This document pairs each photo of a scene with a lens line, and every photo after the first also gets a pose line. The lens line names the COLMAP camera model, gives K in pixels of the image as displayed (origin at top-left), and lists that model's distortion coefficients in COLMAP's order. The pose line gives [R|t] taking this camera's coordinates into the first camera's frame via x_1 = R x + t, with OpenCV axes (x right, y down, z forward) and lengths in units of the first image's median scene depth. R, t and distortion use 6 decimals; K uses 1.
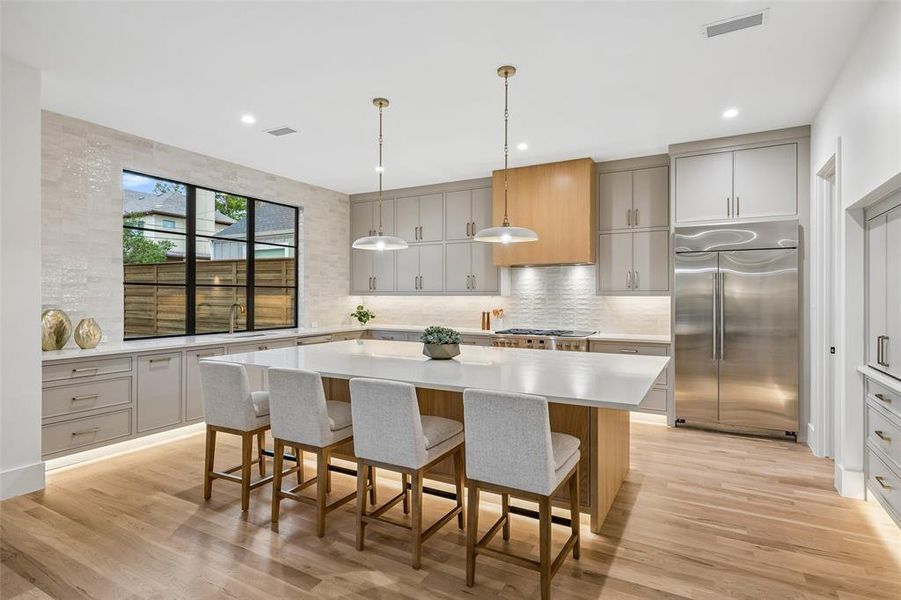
lens RADIAL K [[470.7, 0, 451.5], [0, 470.7, 297.6], [0, 0, 1]] dist [-0.002759, 0.001192]
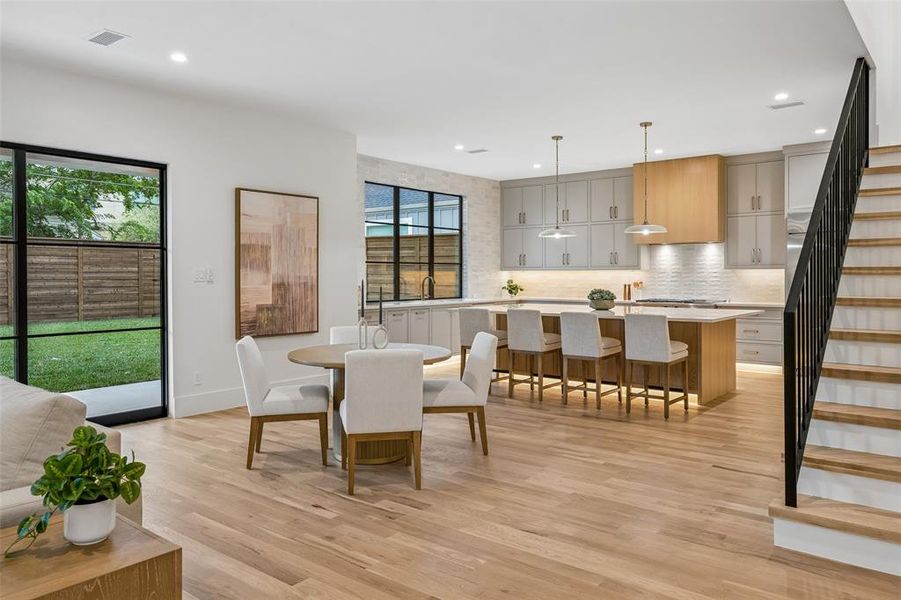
lens RADIAL K [[653.1, 0, 452.6], [0, 653.1, 279.6], [0, 0, 1]] dist [0.010643, -0.003287]
pose [[0.985718, -0.003294, -0.168370, -0.093665], [0.004095, 0.999982, 0.004411, 0.013073], [0.168352, -0.005037, 0.985714, -0.770325]]
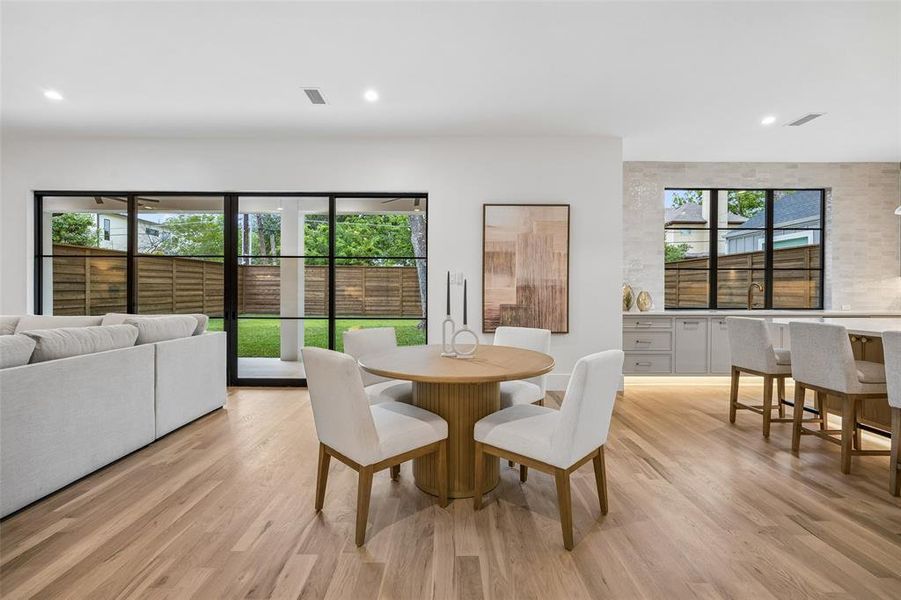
lens RADIAL K [[410.7, 0, 446.4], [0, 410.7, 295.3], [0, 0, 1]] dist [-0.001556, -0.001378]
pose [[0.485330, 0.003159, -0.874325, 0.054842], [-0.003891, 0.999991, 0.001454, 0.044176], [0.874322, 0.002696, 0.485338, -0.149492]]
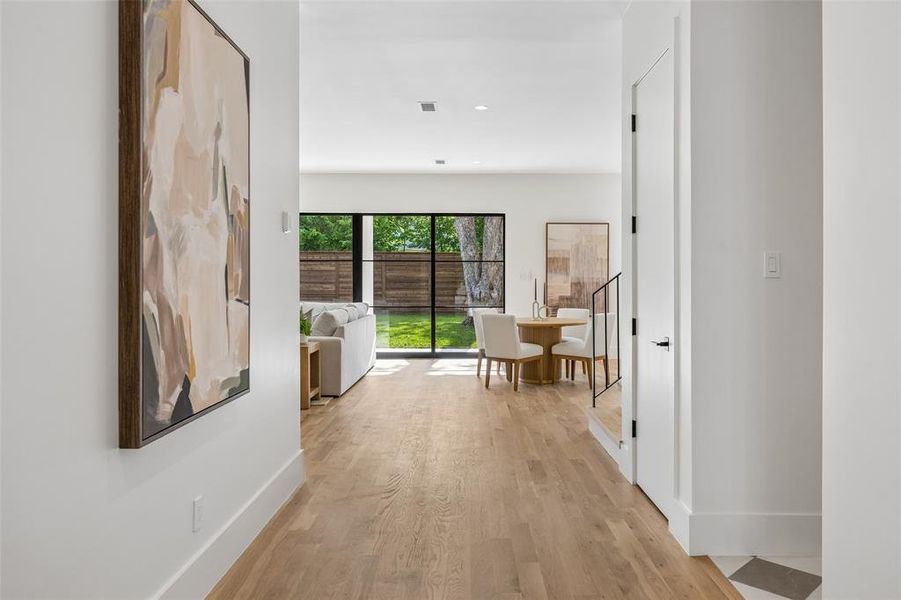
lens RADIAL K [[653.1, 0, 475.8], [0, 653.1, 271.9], [0, 0, 1]] dist [0.010643, -0.003287]
pose [[0.504266, -0.017018, -0.863380, 0.882804], [-0.001667, 0.999785, -0.020681, 0.034063], [0.863547, 0.011868, 0.504129, -0.805899]]
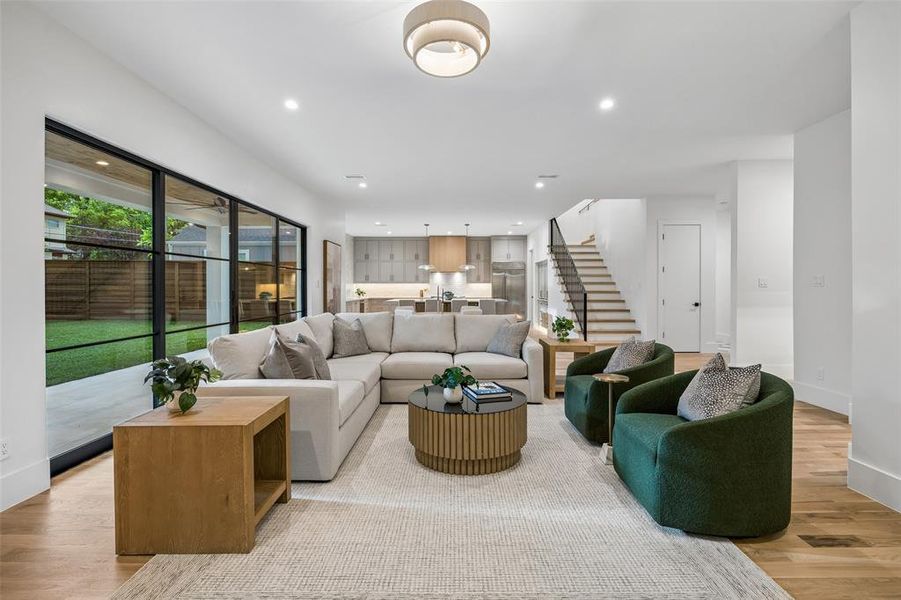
lens RADIAL K [[410.7, 0, 455.9], [0, 410.7, 292.5], [0, 0, 1]] dist [-0.001556, -0.001378]
pose [[0.871981, -0.009220, 0.489452, -1.008947], [0.004593, 0.999933, 0.010654, 0.026280], [-0.489518, -0.007042, 0.871965, -1.189099]]
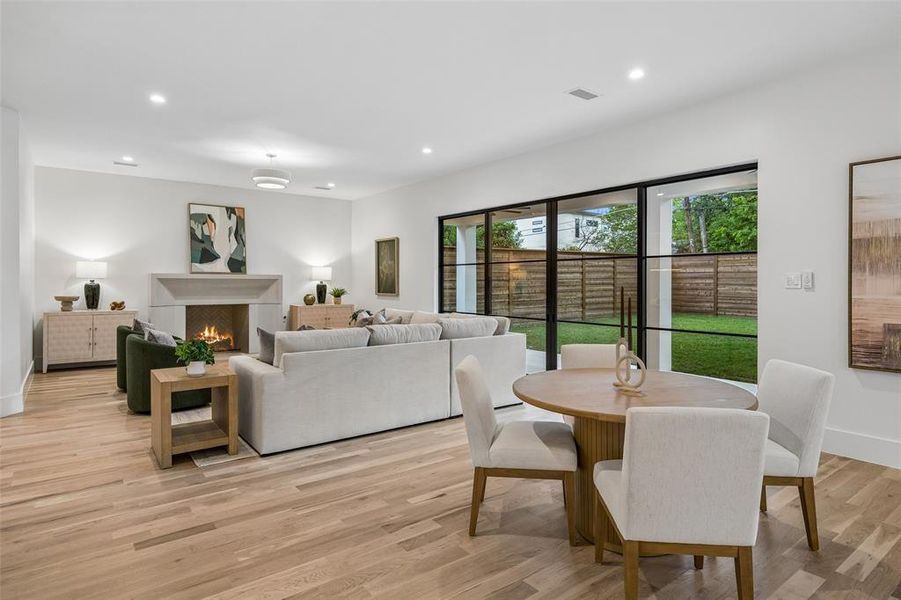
lens RADIAL K [[503.8, 0, 451.8], [0, 503.8, 281.8], [0, 0, 1]] dist [0.002779, 0.001548]
pose [[-0.403631, -0.005145, -0.914908, 0.168693], [-0.004596, 0.999983, -0.003596, 0.014594], [0.914911, 0.002753, -0.403647, 0.133262]]
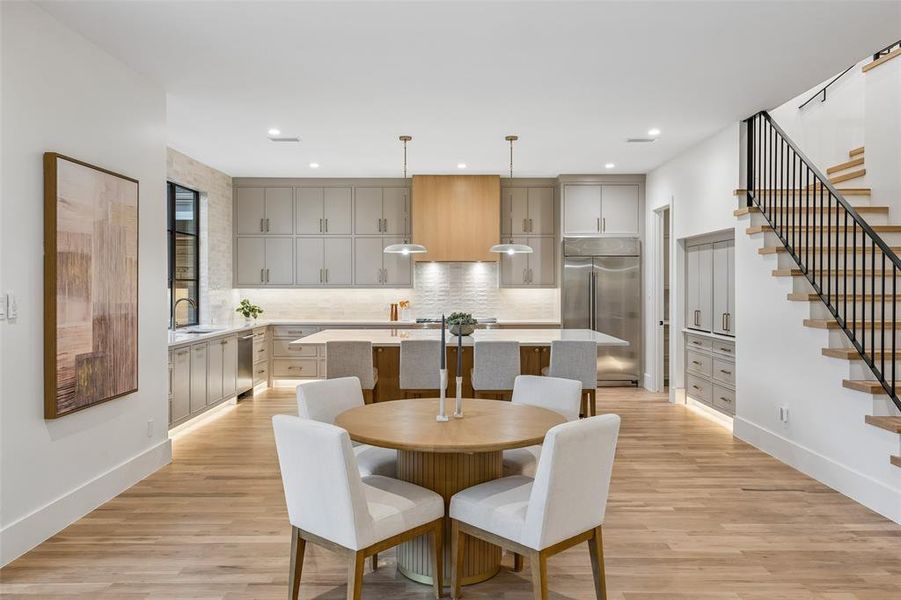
lens RADIAL K [[675.4, 0, 456.1], [0, 675.4, 288.8], [0, 0, 1]] dist [0.005243, 0.002160]
pose [[0.872073, -0.005533, 0.489345, -0.665806], [0.003858, 0.999983, 0.004433, -0.011293], [-0.489361, -0.001978, 0.872079, -0.475277]]
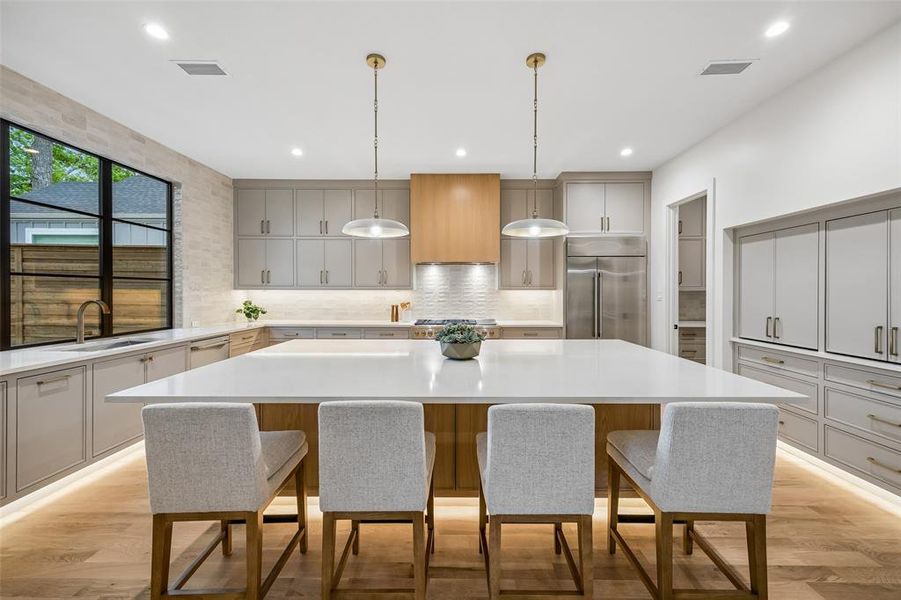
lens RADIAL K [[356.0, 0, 454.9], [0, 356.0, 293.7], [0, 0, 1]] dist [0.000390, 0.000532]
pose [[0.877080, -0.005420, 0.480315, -0.240257], [0.002786, 0.999977, 0.006197, 0.000105], [-0.480337, -0.004097, 0.877074, 0.266234]]
